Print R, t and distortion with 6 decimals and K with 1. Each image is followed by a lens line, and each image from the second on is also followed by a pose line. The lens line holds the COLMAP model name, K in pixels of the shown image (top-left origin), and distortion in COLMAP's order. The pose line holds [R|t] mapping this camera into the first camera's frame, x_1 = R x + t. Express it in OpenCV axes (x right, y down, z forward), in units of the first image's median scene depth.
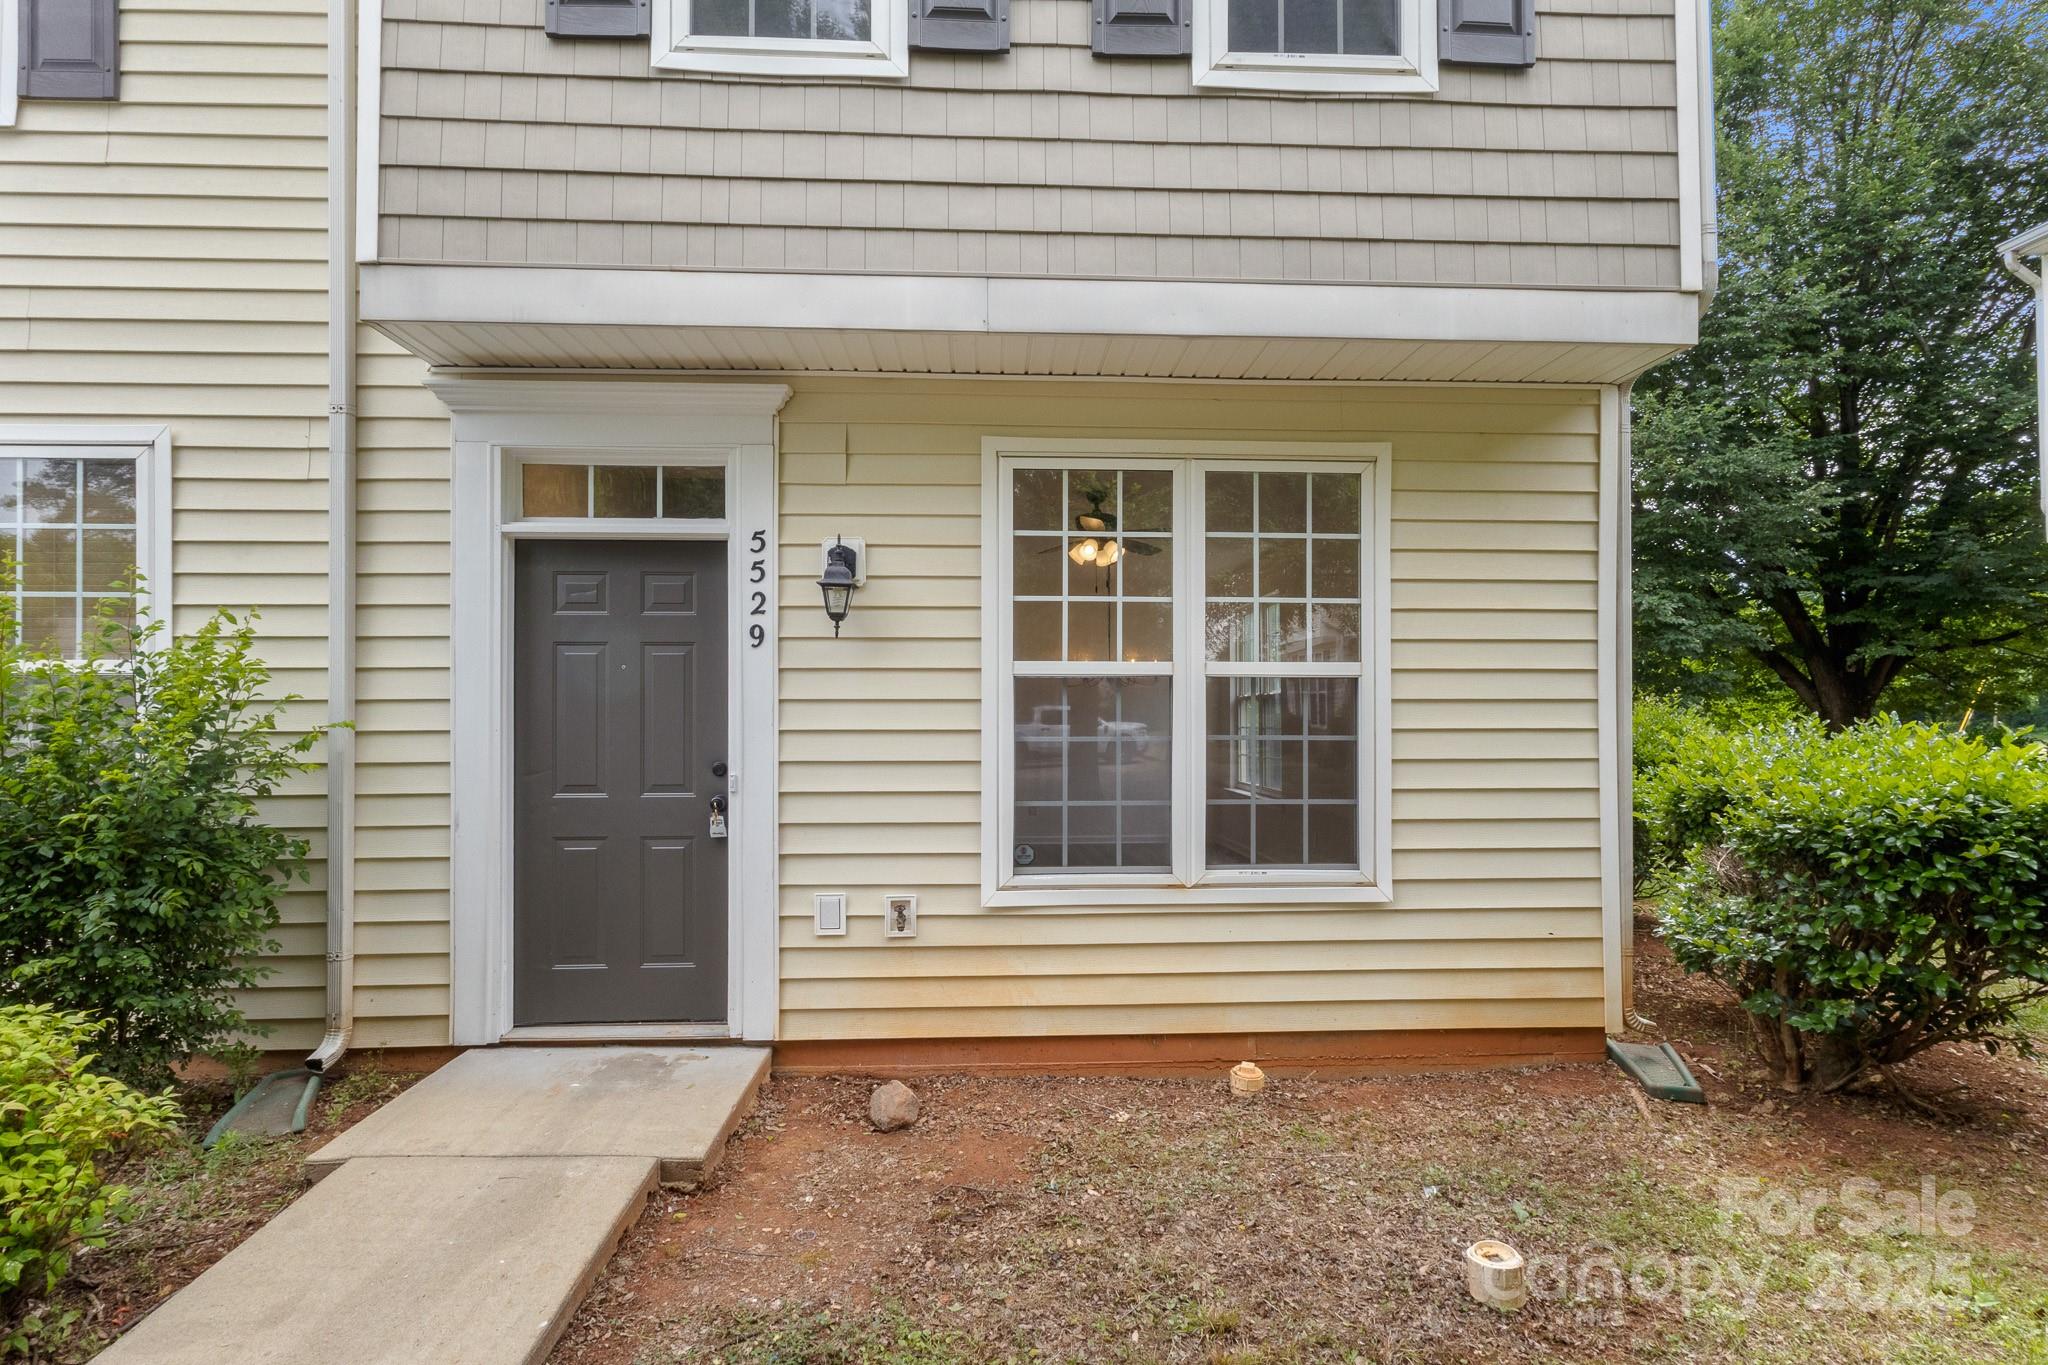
lens RADIAL K [[923.2, 0, 1025.2], [0, 923.2, 695.8], [0, 0, 1]] dist [-0.007500, 0.006806]
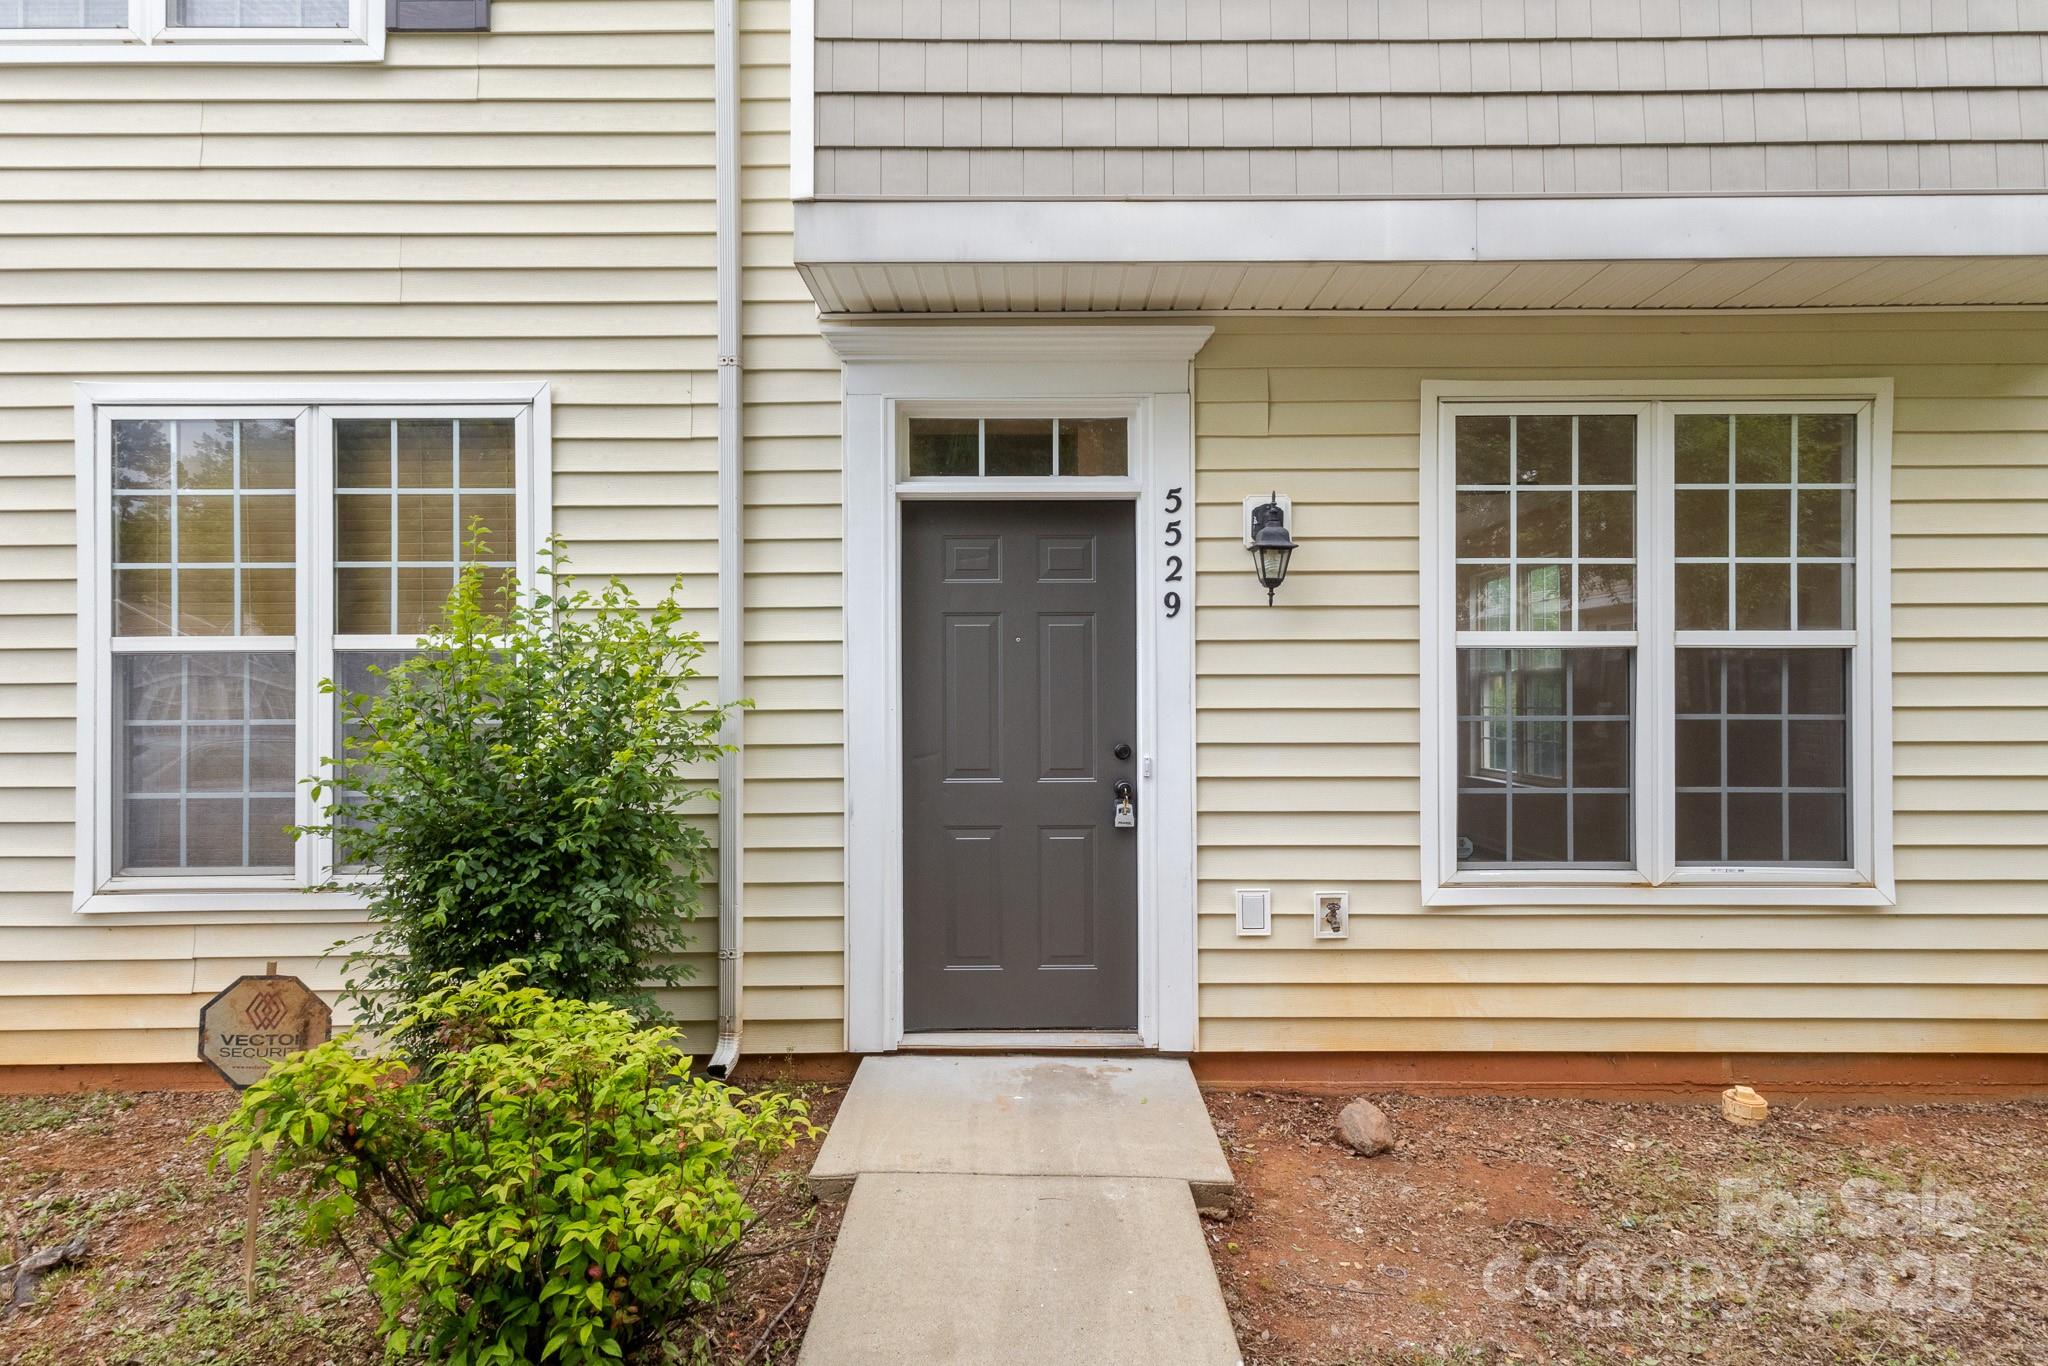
lens RADIAL K [[1032.7, 0, 1020.4], [0, 1032.7, 676.8], [0, 0, 1]] dist [0.014466, -0.002521]
pose [[0.998912, -0.002630, -0.046558, -0.389412], [0.002856, 0.999984, 0.004781, 0.000586], [0.046545, -0.004908, 0.998904, -0.020827]]
